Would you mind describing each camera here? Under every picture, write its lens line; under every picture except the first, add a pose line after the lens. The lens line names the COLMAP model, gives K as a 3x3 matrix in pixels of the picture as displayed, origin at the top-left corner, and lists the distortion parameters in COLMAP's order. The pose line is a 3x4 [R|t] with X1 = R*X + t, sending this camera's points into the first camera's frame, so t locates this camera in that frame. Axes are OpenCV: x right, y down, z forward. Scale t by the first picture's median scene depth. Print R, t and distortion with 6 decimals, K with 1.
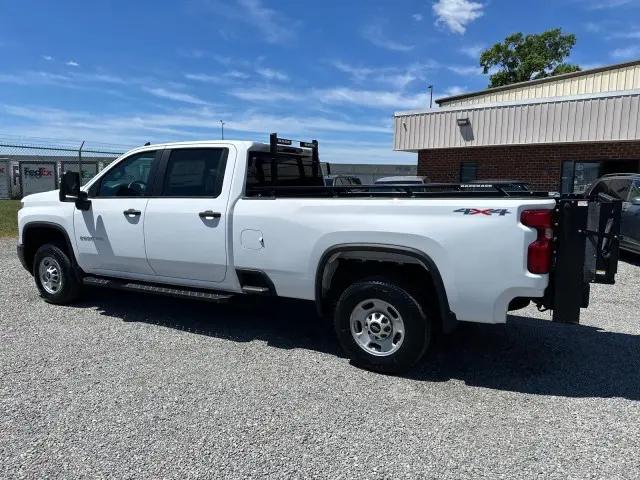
lens RADIAL K [[453.3, 0, 310.3], [0, 453.3, 242.7], [0, 0, 1]] dist [0.072784, -0.097574]
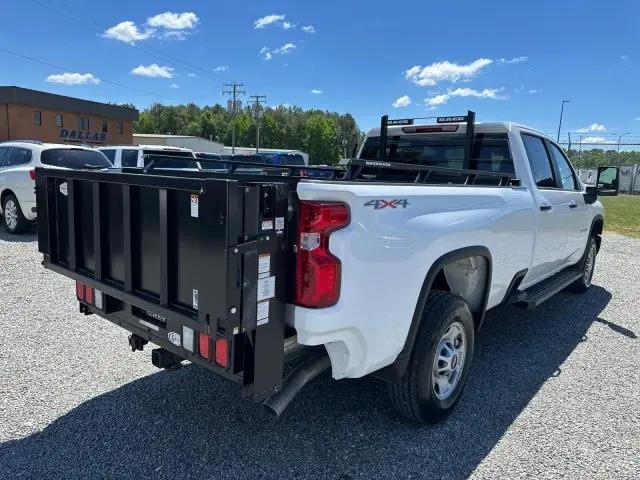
lens RADIAL K [[455.3, 0, 311.7], [0, 455.3, 242.7], [0, 0, 1]] dist [0.013956, -0.009306]
pose [[-0.210974, 0.145863, -0.966547, 0.848044], [-0.174633, 0.967272, 0.184090, -0.121686], [0.961766, 0.207629, -0.178597, 1.001434]]
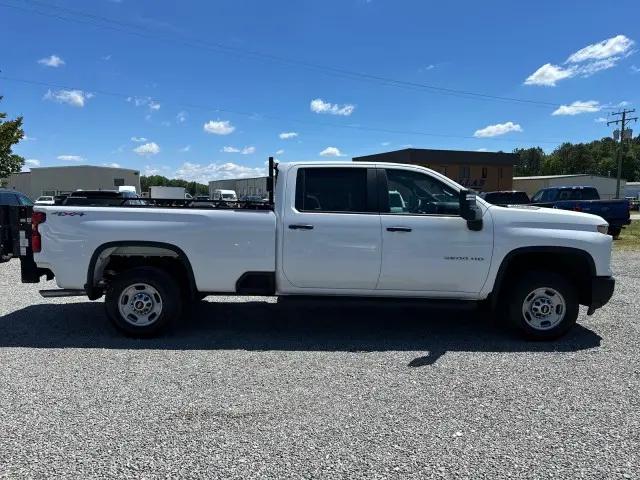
lens RADIAL K [[450.1, 0, 311.5], [0, 450.1, 255.8], [0, 0, 1]] dist [0.072444, -0.074765]
pose [[-0.882728, 0.045095, -0.467715, 0.432785], [-0.074605, 0.969308, 0.234258, -0.270652], [0.463924, 0.241680, -0.852271, 2.067363]]
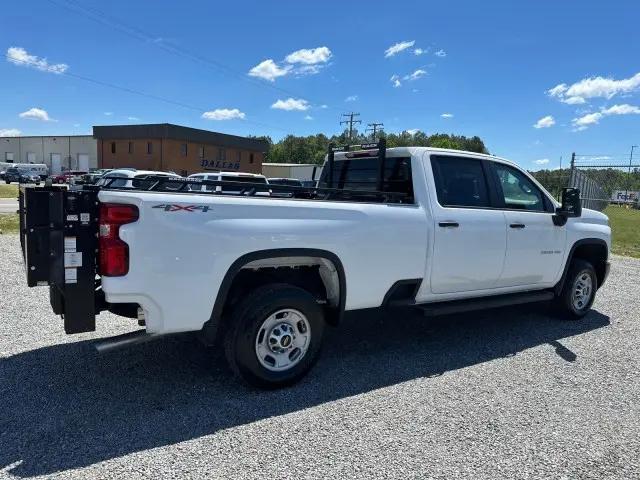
lens RADIAL K [[450.1, 0, 311.5], [0, 450.1, 255.8], [0, 0, 1]] dist [0.072444, -0.074765]
pose [[-0.474761, 0.103555, -0.874001, 0.856287], [-0.166280, 0.964616, 0.204616, -0.177566], [0.864264, 0.242473, -0.440743, 1.391822]]
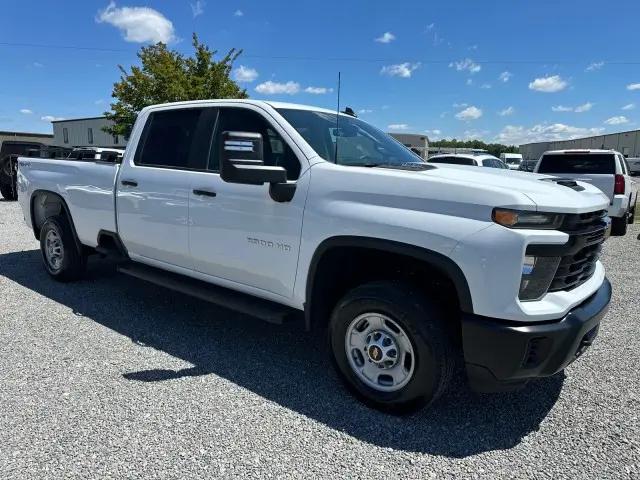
lens RADIAL K [[448.9, 0, 309.9], [0, 448.9, 240.1], [0, 0, 1]] dist [0.073480, -0.087592]
pose [[-0.982741, -0.058301, 0.175560, -0.461789], [-0.002963, 0.953878, 0.300181, -0.253265], [-0.184964, 0.294480, -0.937587, 1.966570]]
